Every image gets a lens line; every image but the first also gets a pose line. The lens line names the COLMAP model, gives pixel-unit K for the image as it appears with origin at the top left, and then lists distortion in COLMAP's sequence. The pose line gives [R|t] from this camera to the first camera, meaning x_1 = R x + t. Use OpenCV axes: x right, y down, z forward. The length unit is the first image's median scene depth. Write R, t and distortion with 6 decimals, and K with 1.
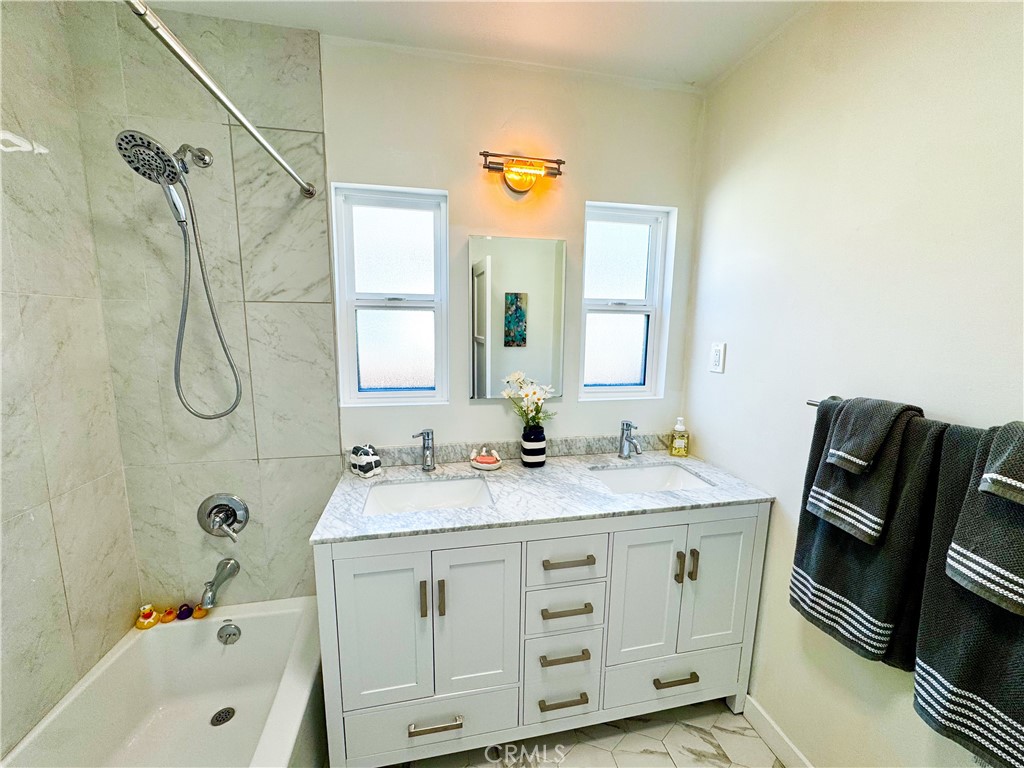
lens RADIAL K [[409.9, 0, 509.7], [0, 409.9, 384.0], [0, 0, 1]] dist [-0.004251, -0.000110]
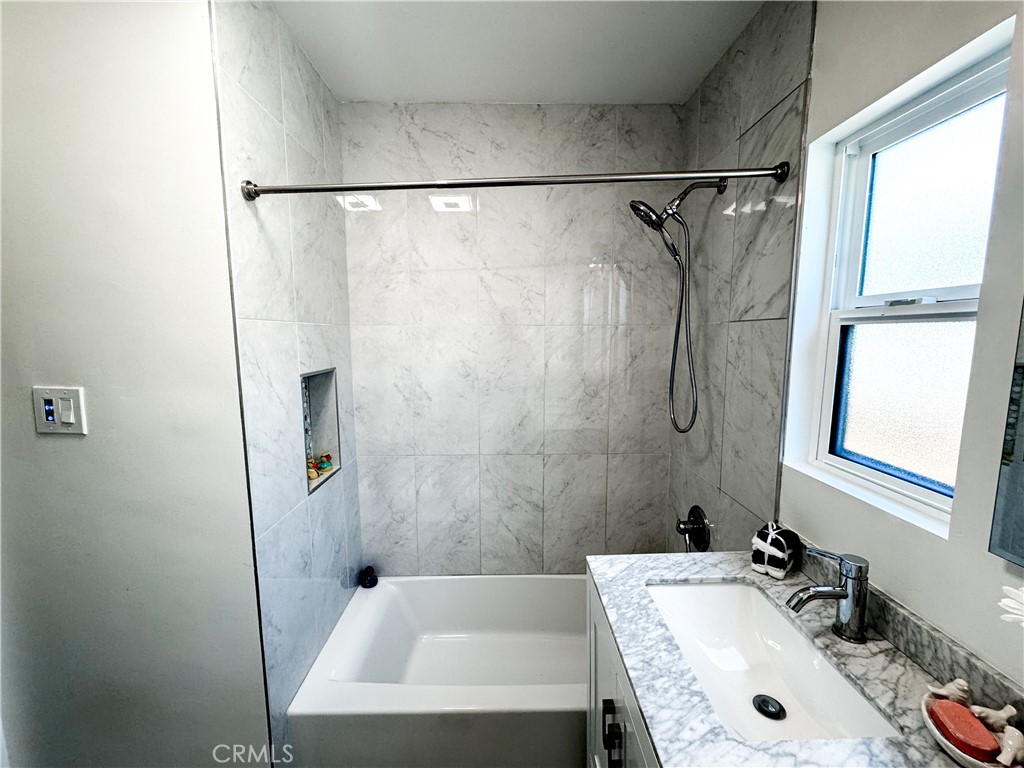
lens RADIAL K [[409.9, 0, 509.7], [0, 409.9, 384.0], [0, 0, 1]] dist [-0.004251, -0.000110]
pose [[-0.193547, 0.107248, -0.975211, 0.380305], [-0.139481, 0.980902, 0.135556, -0.117588], [0.971125, 0.162260, -0.174892, 0.691462]]
